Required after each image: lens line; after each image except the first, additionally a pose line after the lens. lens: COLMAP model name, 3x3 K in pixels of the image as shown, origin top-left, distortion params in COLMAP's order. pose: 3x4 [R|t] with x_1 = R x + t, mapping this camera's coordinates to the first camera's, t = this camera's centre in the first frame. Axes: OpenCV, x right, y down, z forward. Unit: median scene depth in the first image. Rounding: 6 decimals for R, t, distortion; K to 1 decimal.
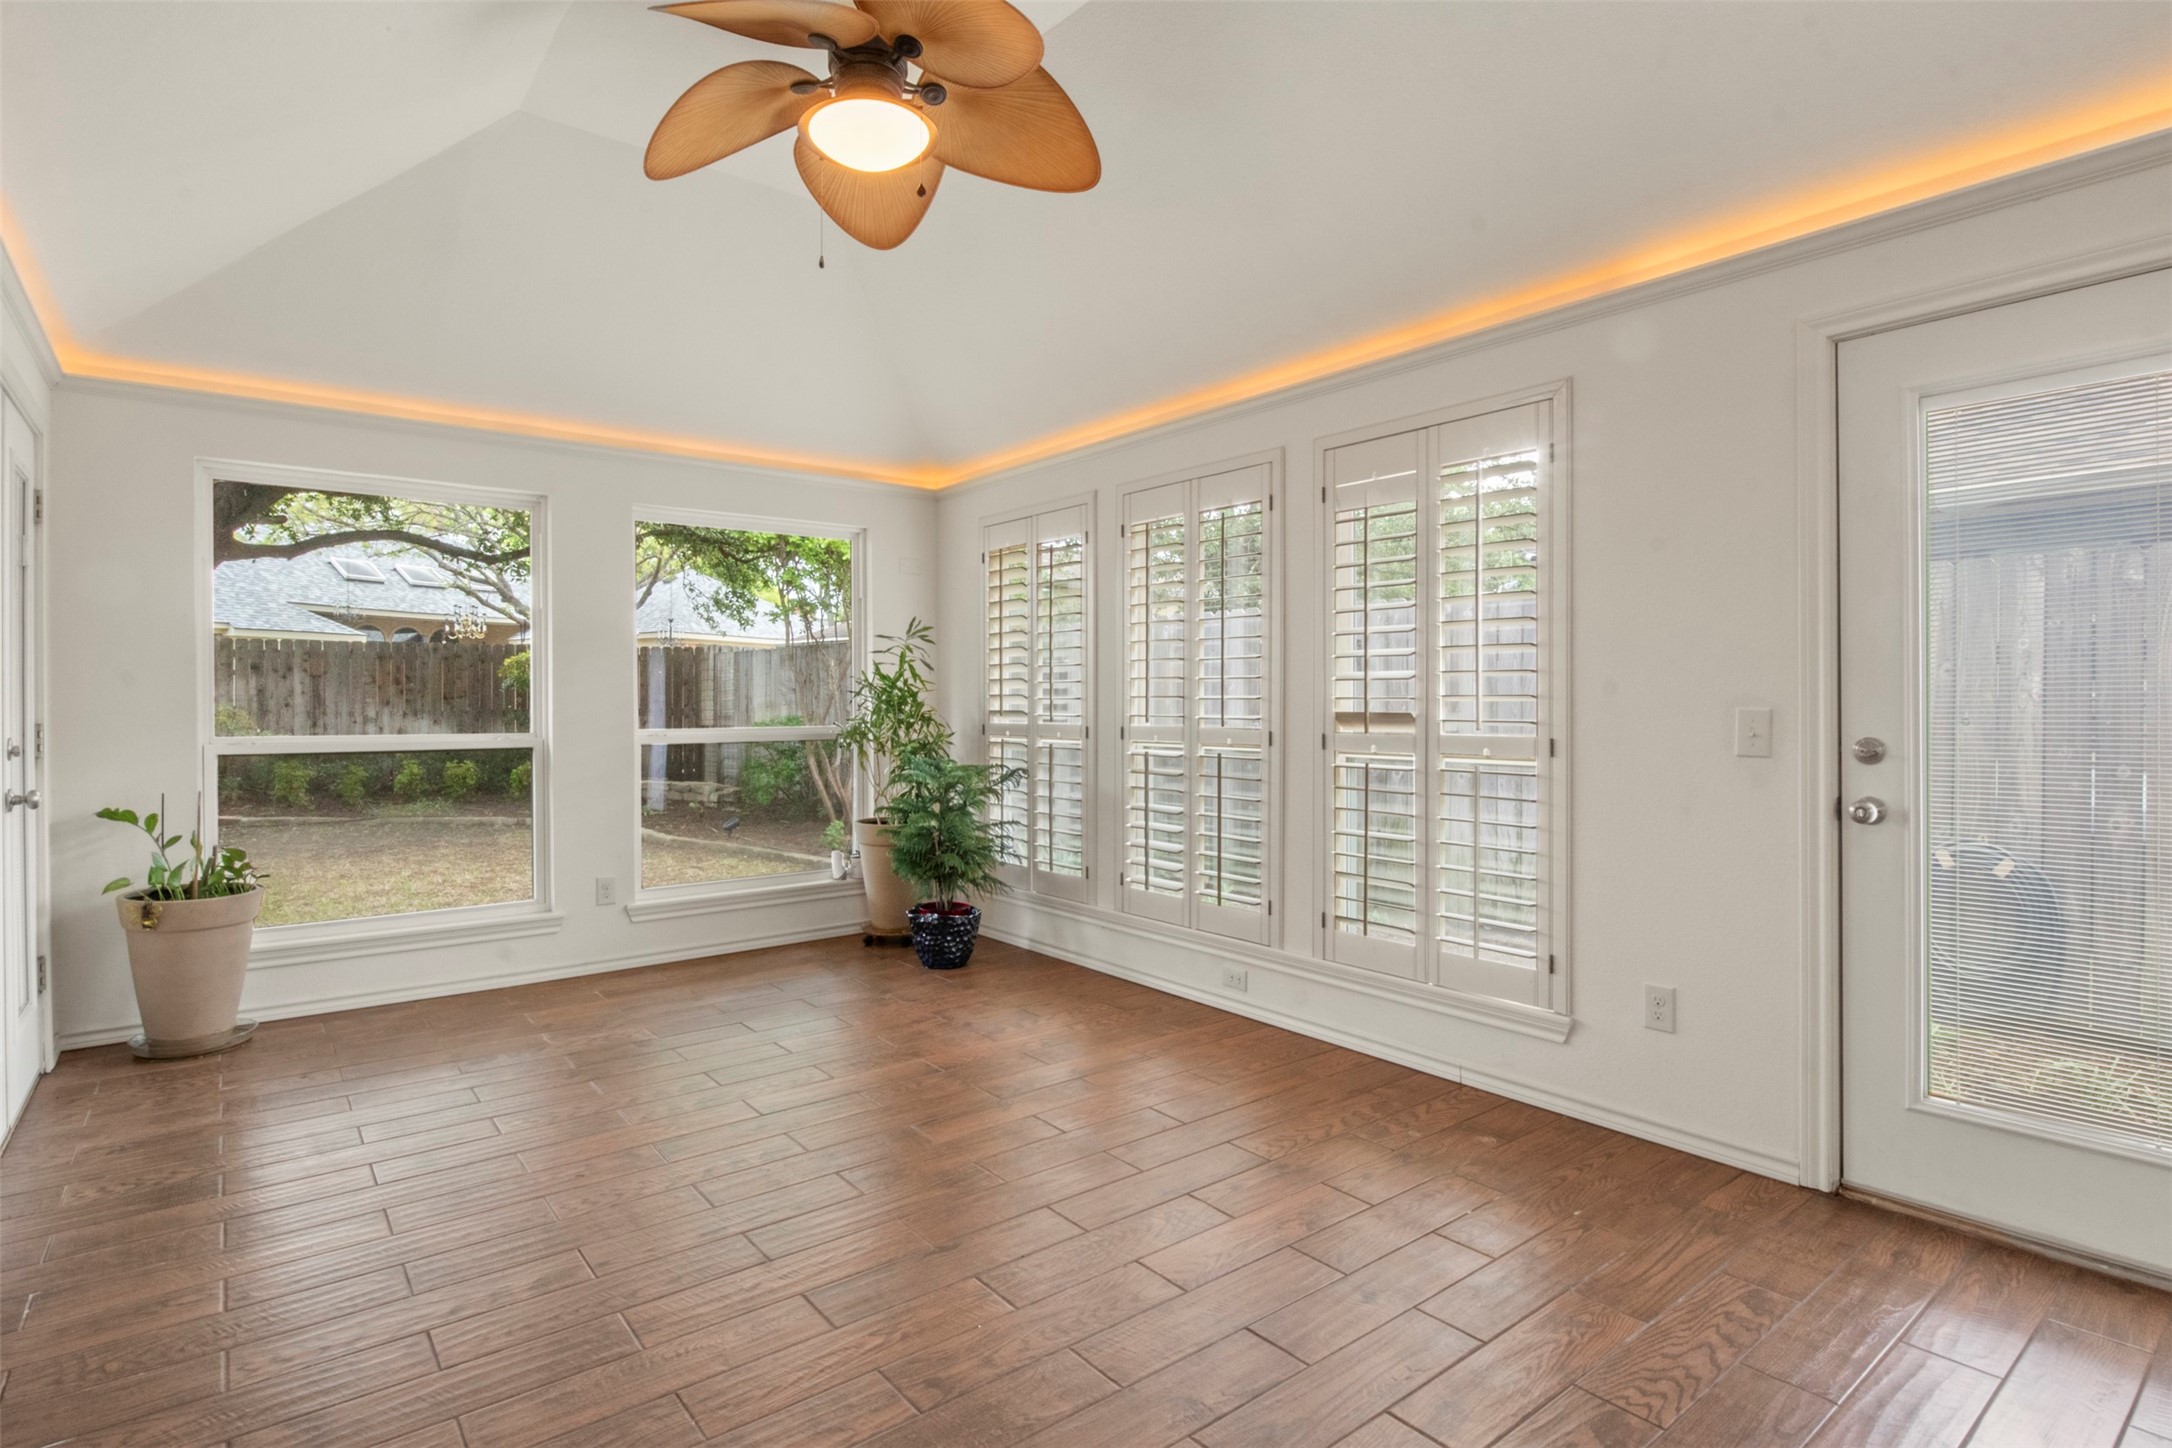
lens RADIAL K [[1093.6, 0, 1085.7], [0, 1093.6, 715.9], [0, 0, 1]] dist [-0.011641, 0.000109]
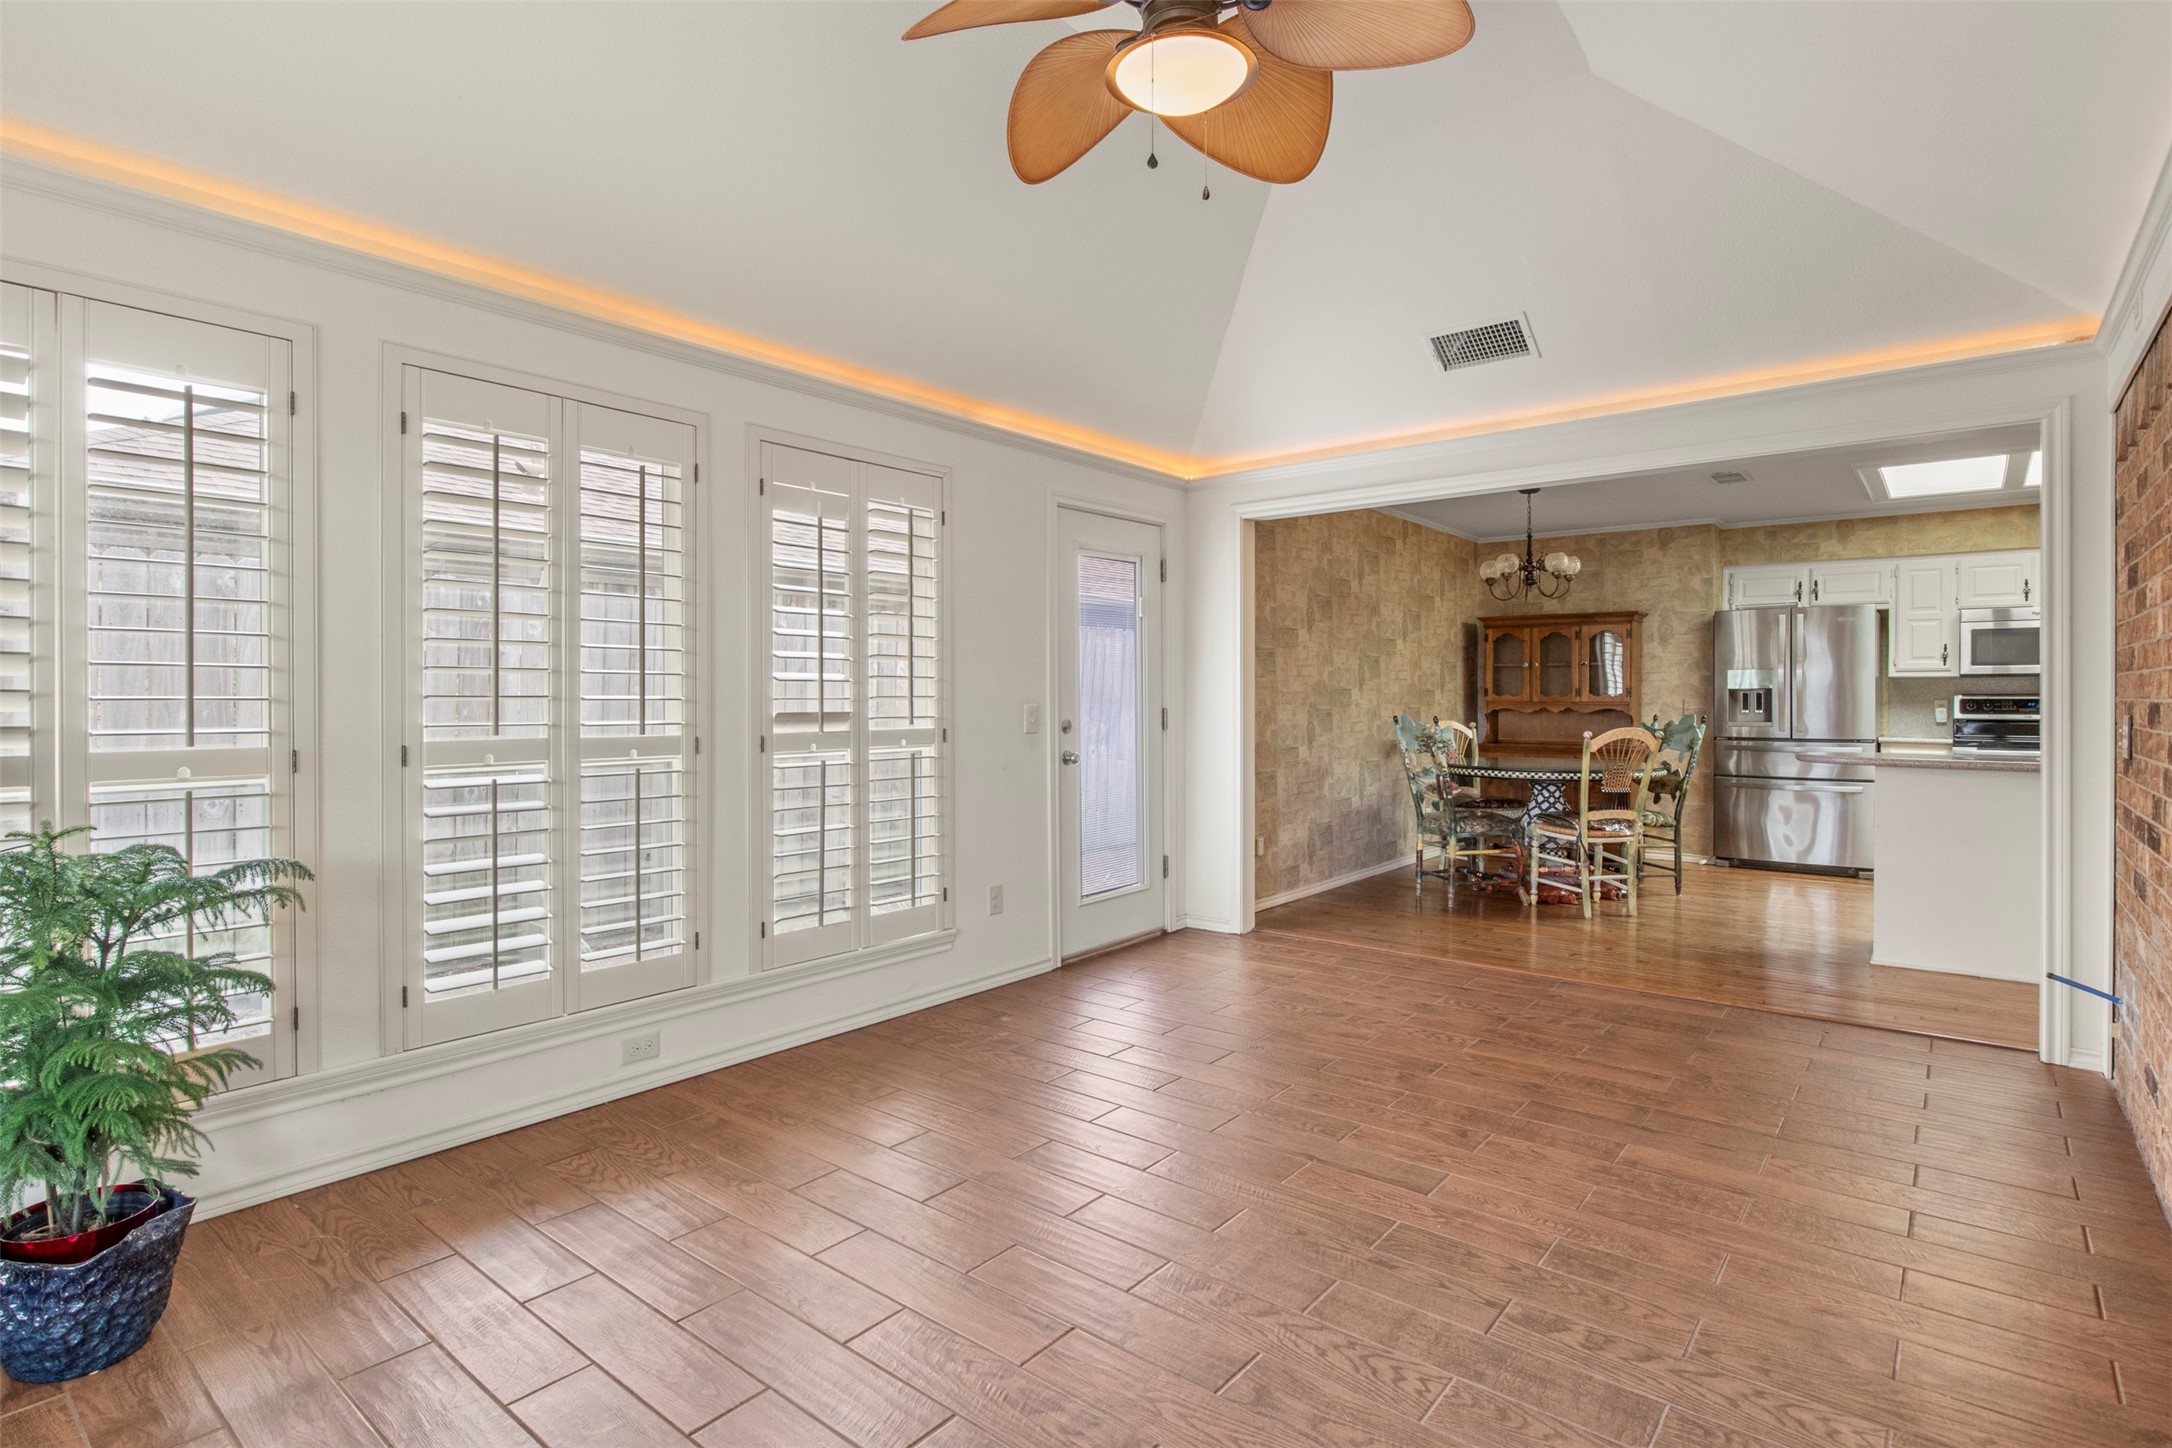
lens RADIAL K [[1093.6, 0, 1064.1], [0, 1093.6, 704.3], [0, 0, 1]] dist [-0.011641, 0.000109]
pose [[-0.203715, -0.004962, 0.979018, -0.799234], [0.015122, 0.999852, 0.008214, -0.015176], [-0.978913, 0.016478, -0.203610, 0.963998]]
